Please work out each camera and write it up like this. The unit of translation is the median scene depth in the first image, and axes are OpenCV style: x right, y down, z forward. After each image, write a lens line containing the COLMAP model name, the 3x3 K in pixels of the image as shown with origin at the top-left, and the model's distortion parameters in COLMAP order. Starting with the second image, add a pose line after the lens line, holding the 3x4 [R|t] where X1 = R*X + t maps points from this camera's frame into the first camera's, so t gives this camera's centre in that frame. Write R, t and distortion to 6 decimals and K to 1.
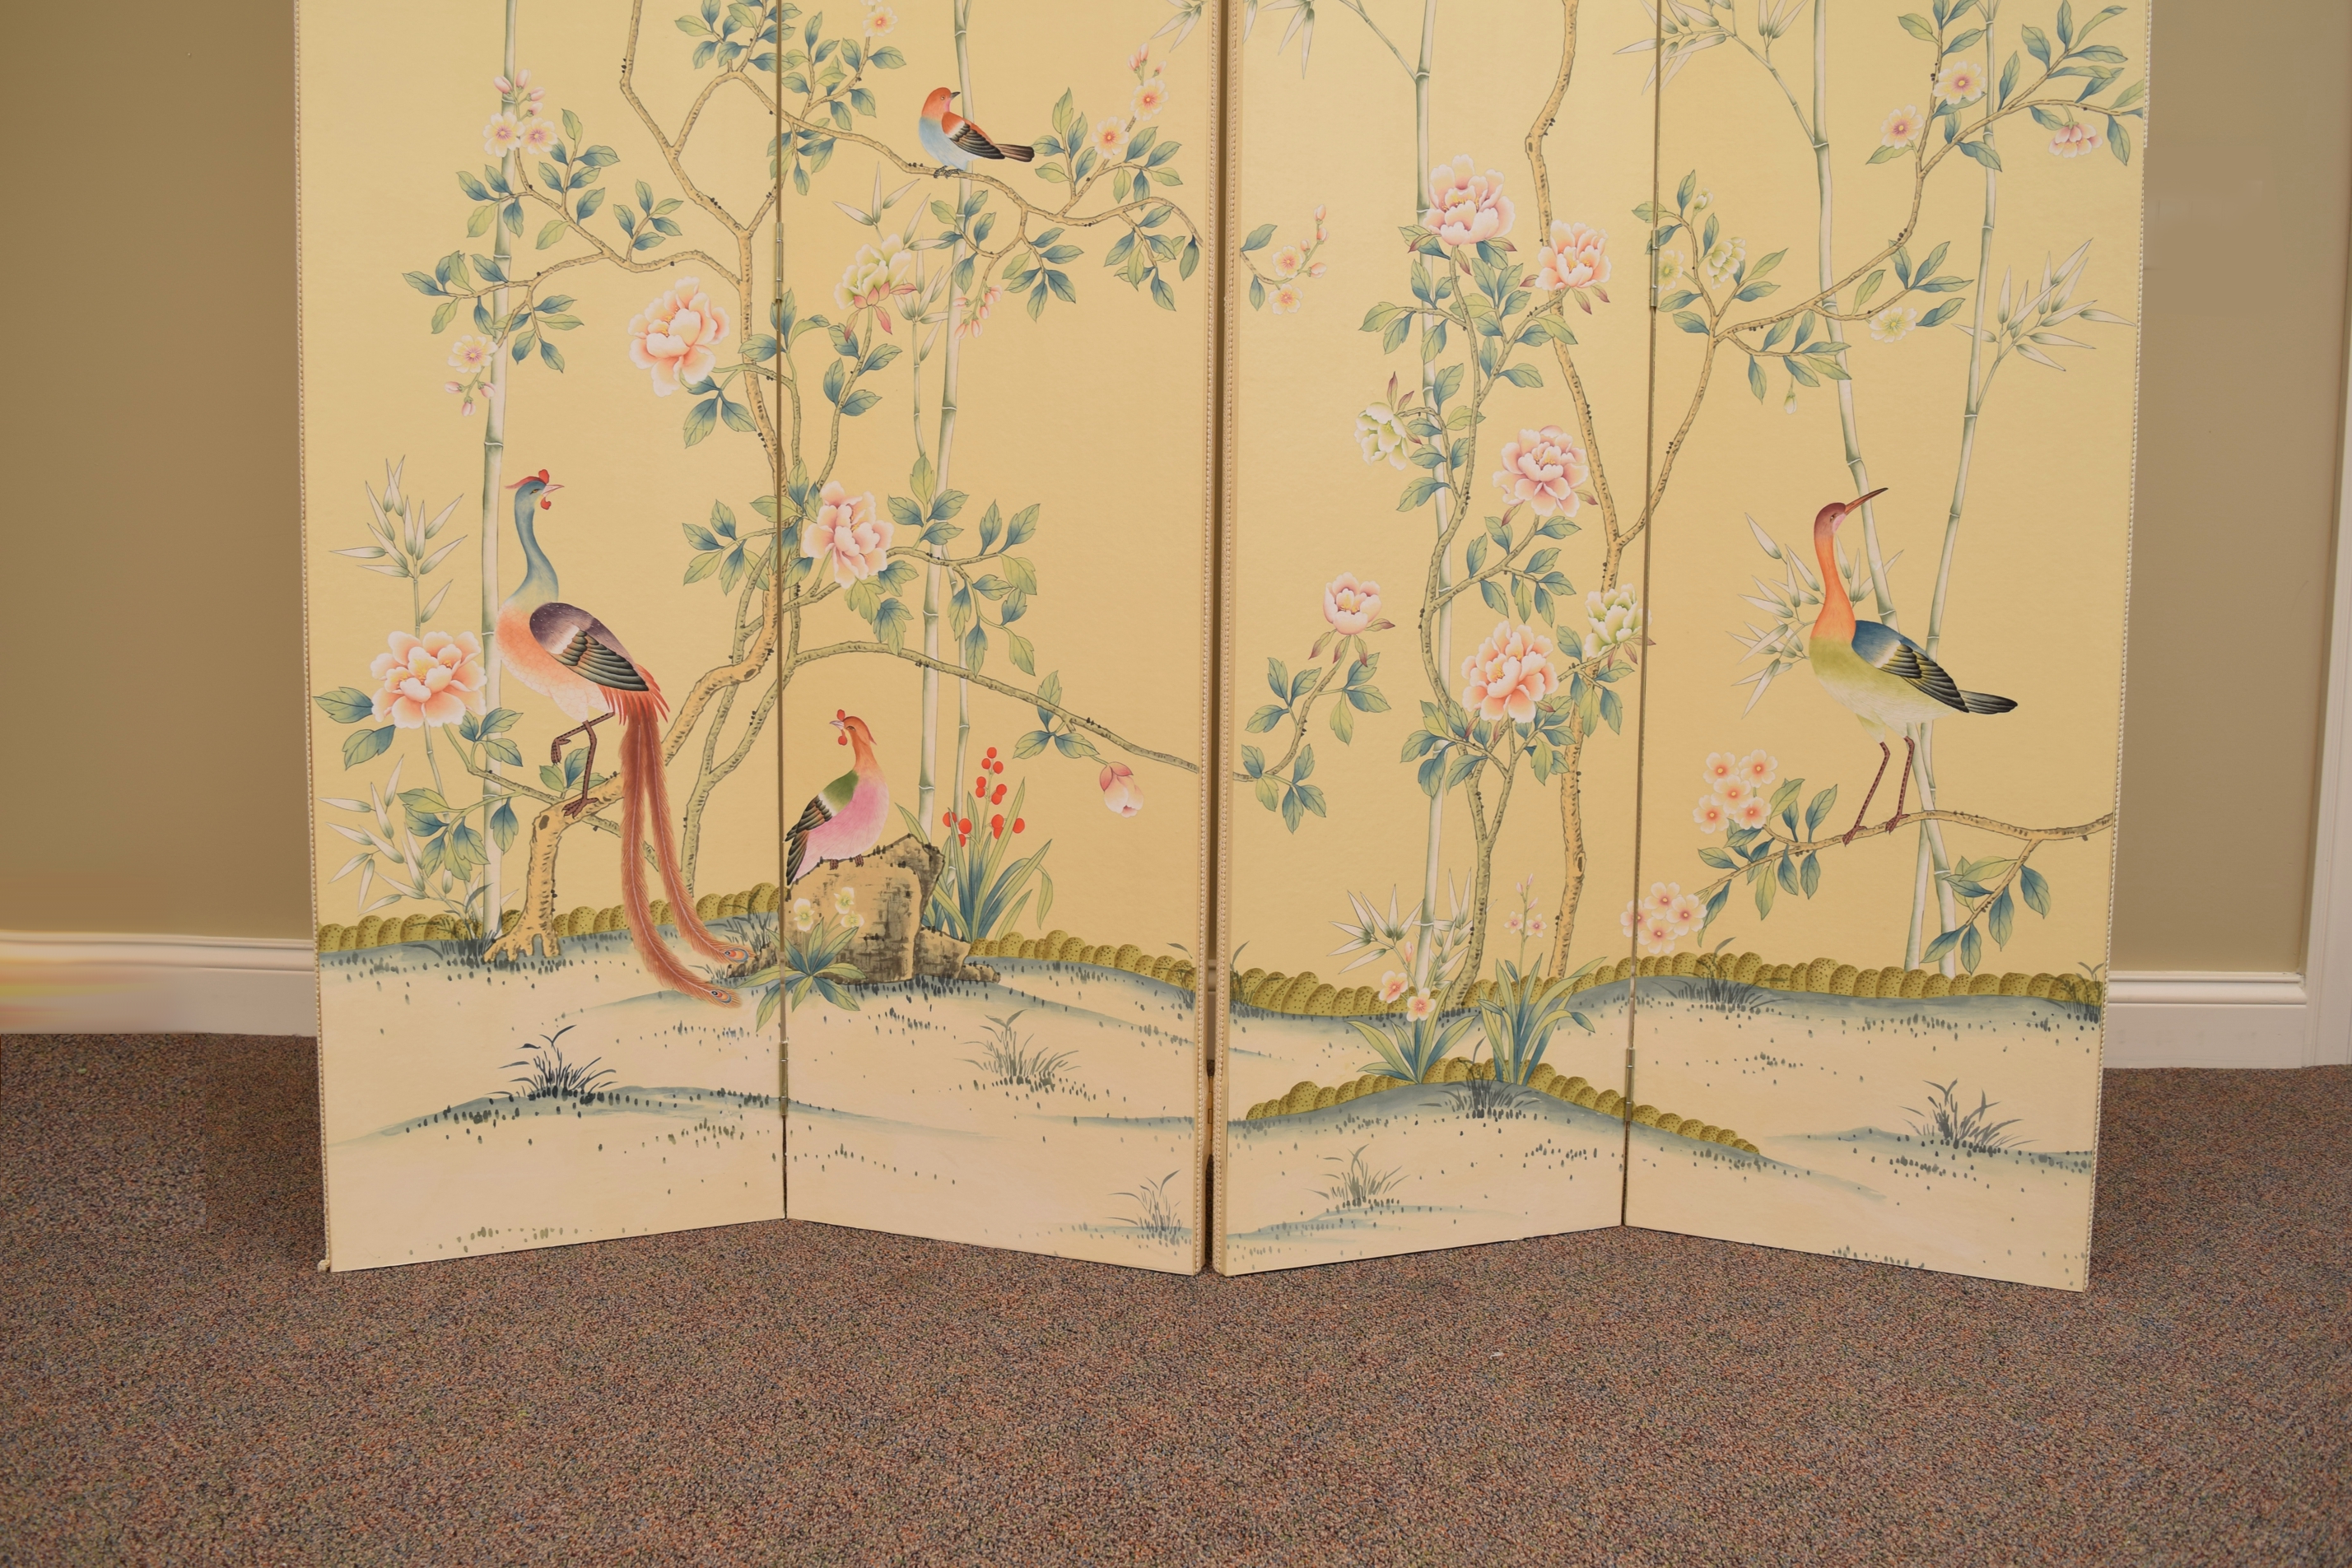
lens RADIAL K [[1863.7, 0, 1211.1], [0, 1863.7, 805.5], [0, 0, 1]] dist [-0.090917, -0.003313]
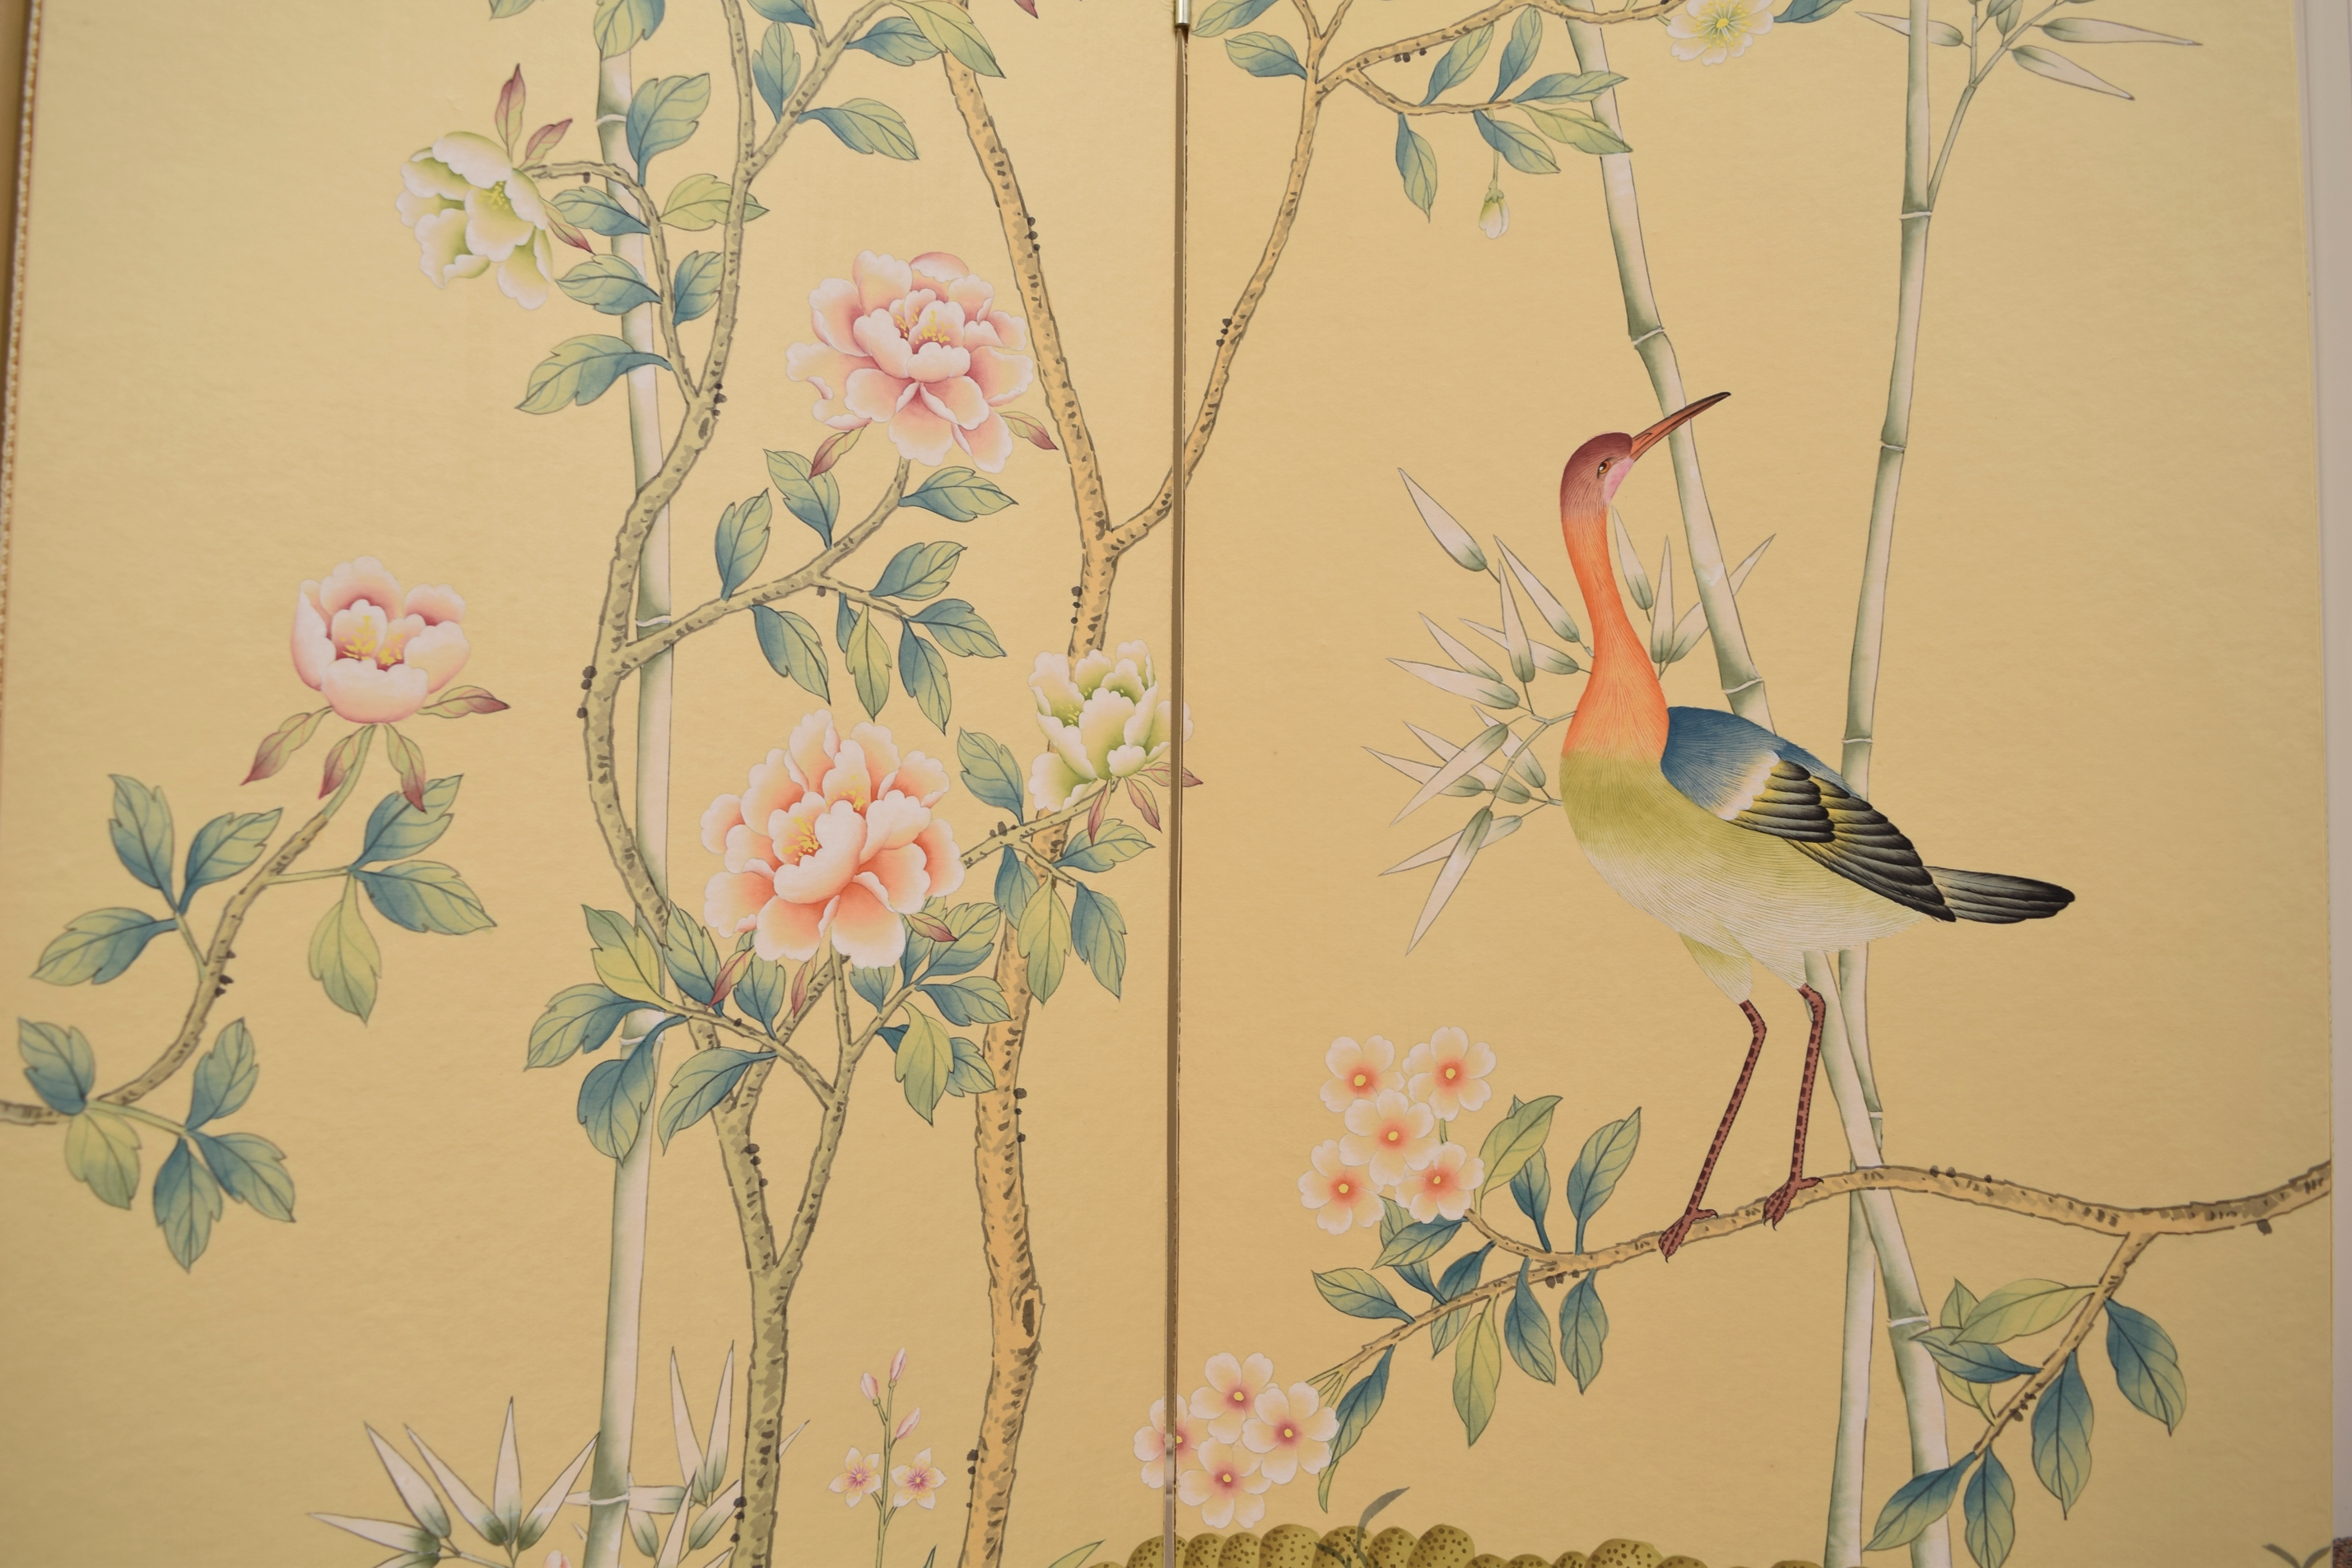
lens RADIAL K [[1863.7, 0, 1211.1], [0, 1863.7, 805.5], [0, 0, 1]] dist [-0.090917, -0.003313]
pose [[0.983500, 0.010784, 0.180585, 0.170764], [0.019856, 0.985756, -0.167005, -0.011013], [-0.179814, 0.167835, 0.969277, 0.607301]]
